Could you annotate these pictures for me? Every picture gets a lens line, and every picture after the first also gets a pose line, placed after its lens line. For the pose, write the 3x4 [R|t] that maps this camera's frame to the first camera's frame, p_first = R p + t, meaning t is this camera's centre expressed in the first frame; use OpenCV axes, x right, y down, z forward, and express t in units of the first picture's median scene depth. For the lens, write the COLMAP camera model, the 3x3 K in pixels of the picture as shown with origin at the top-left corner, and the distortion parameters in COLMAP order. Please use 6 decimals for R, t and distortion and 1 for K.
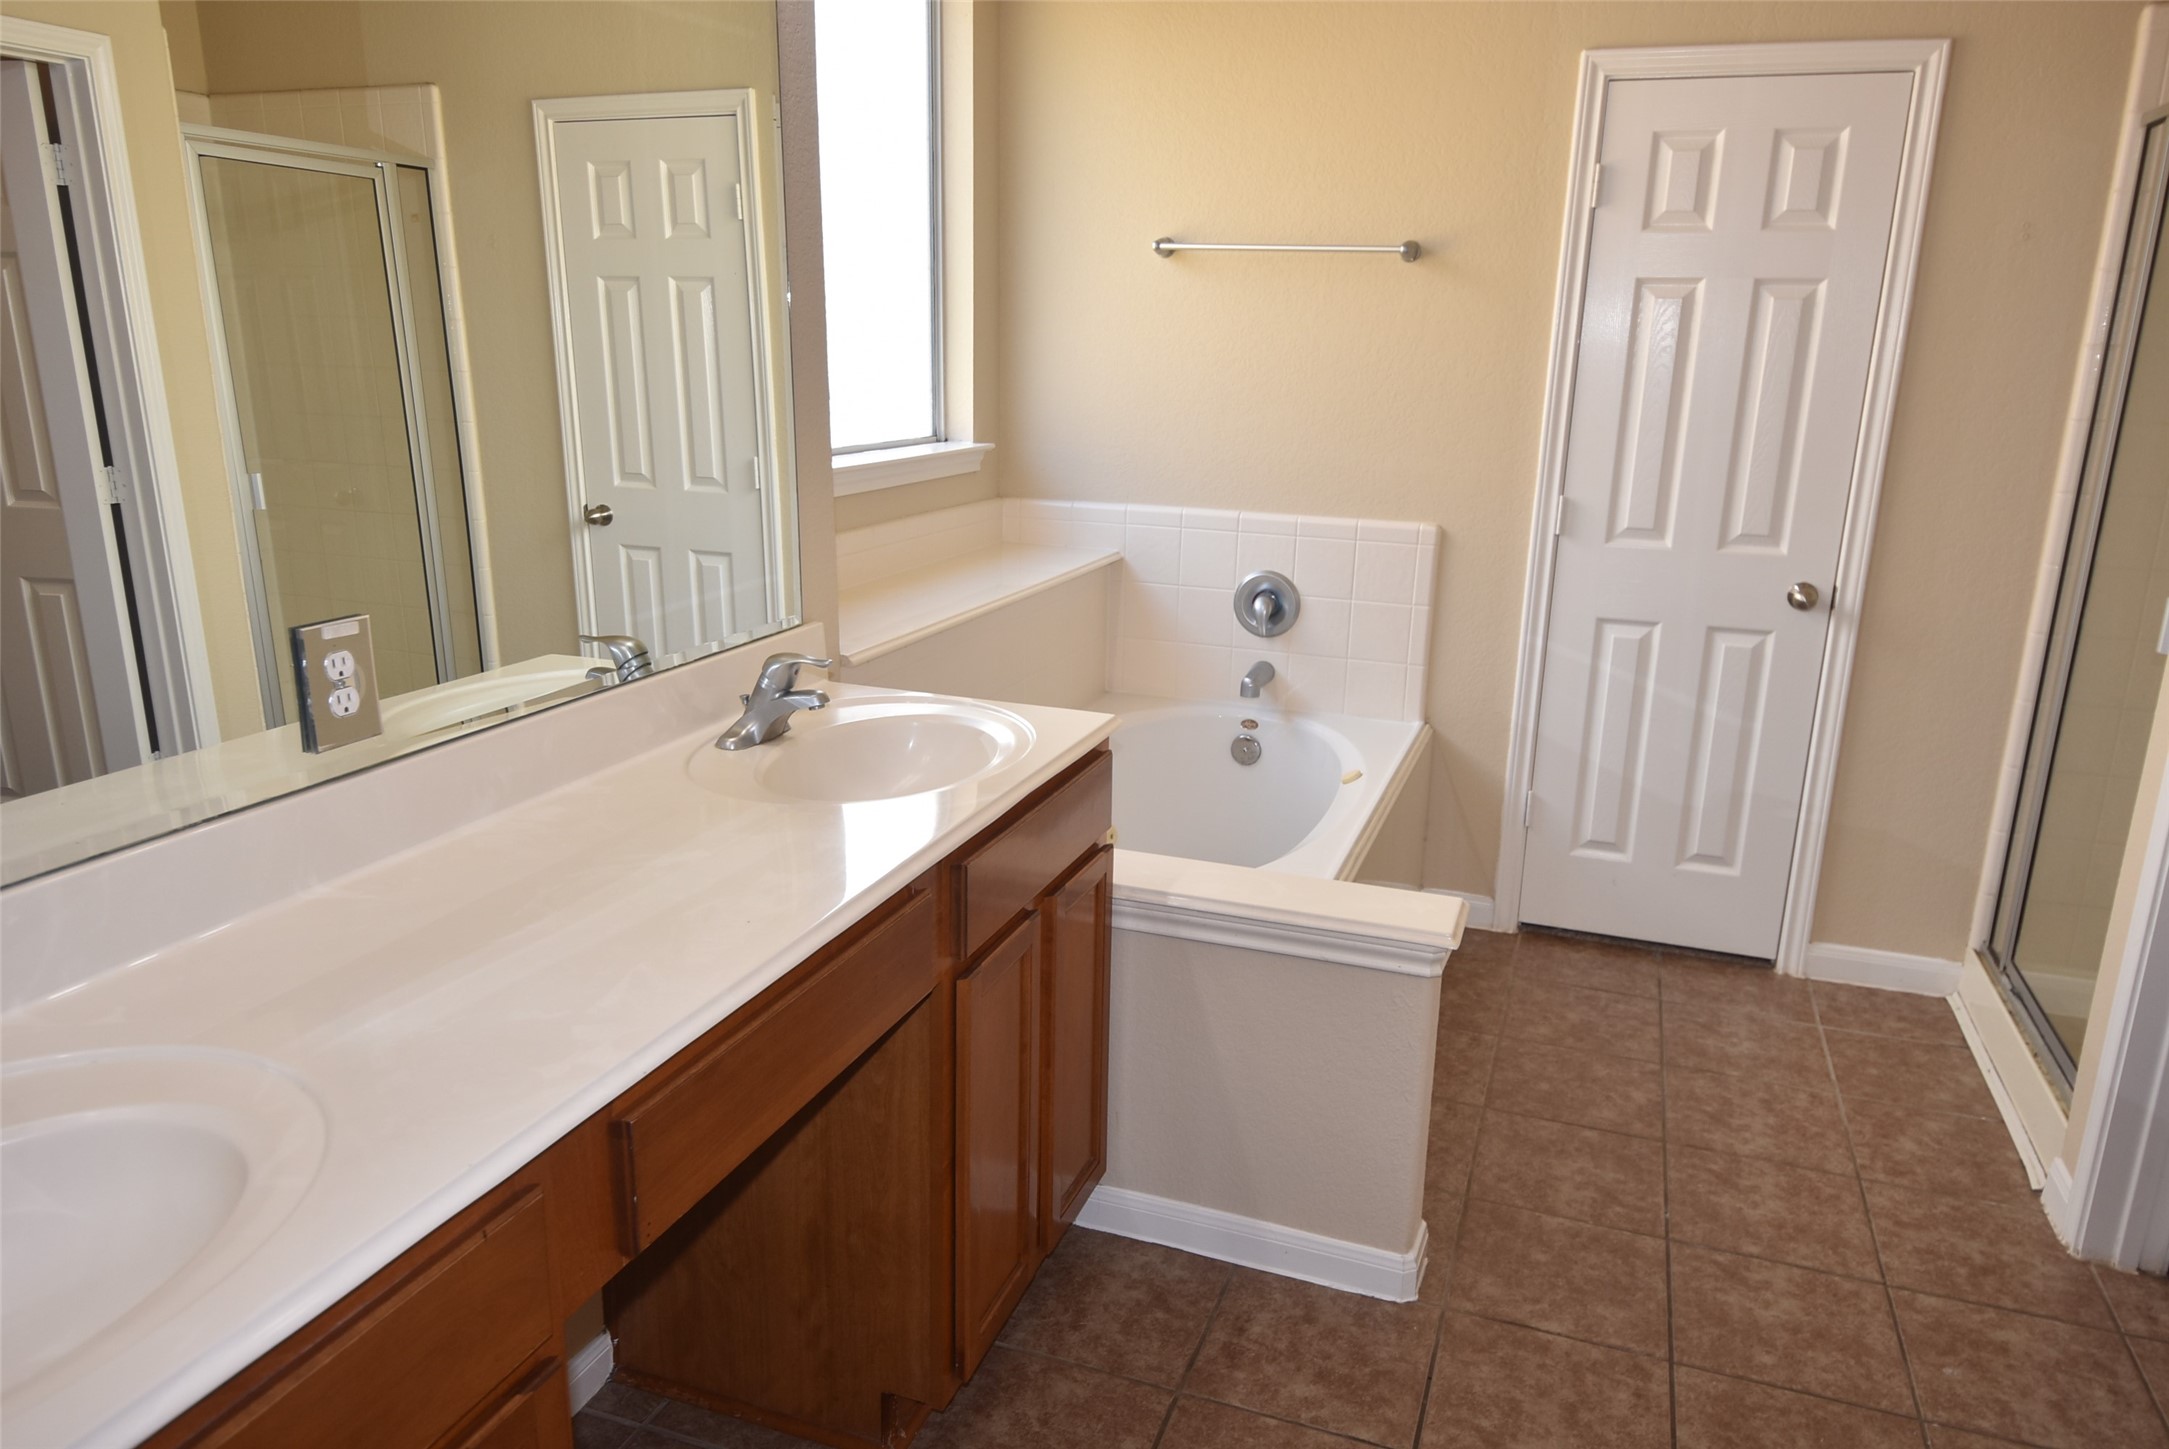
lens RADIAL K [[1456.0, 0, 1091.2], [0, 1456.0, 733.1], [0, 0, 1]] dist [0.037750, -0.041176]
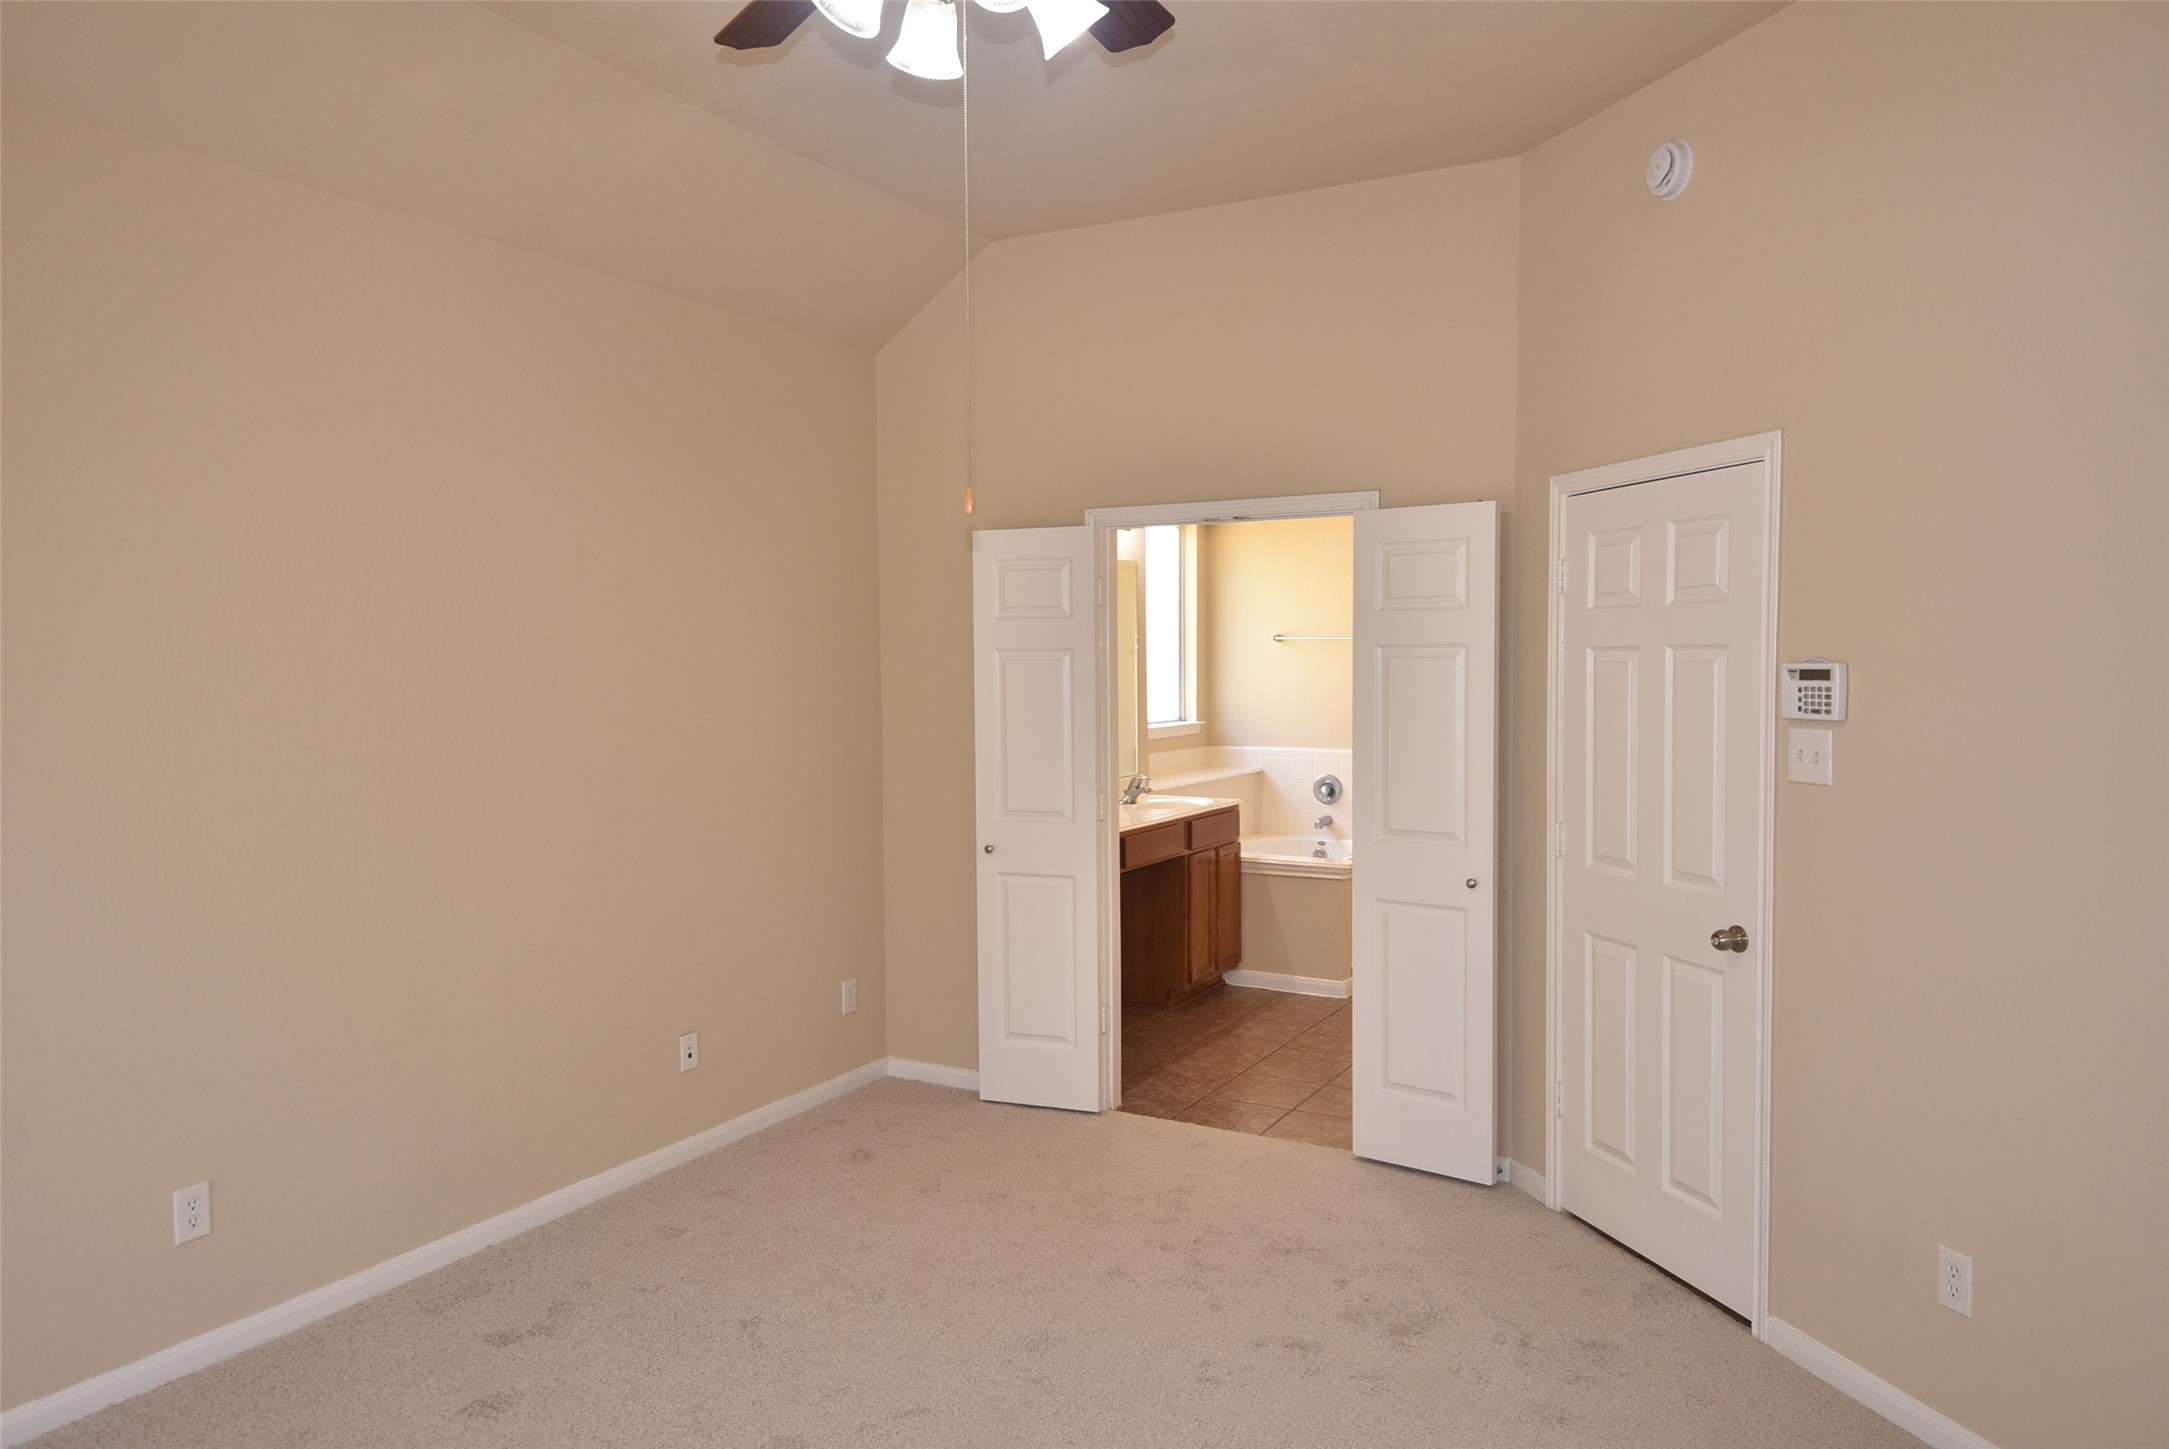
lens RADIAL K [[1456.0, 0, 1084.4], [0, 1456.0, 725.6], [0, 0, 1]] dist [0.037750, -0.041176]
pose [[0.987141, -0.012973, -0.159322, 0.110631], [-0.021188, 0.977287, -0.210857, 0.297927], [0.158438, 0.211522, 0.964446, -1.244693]]
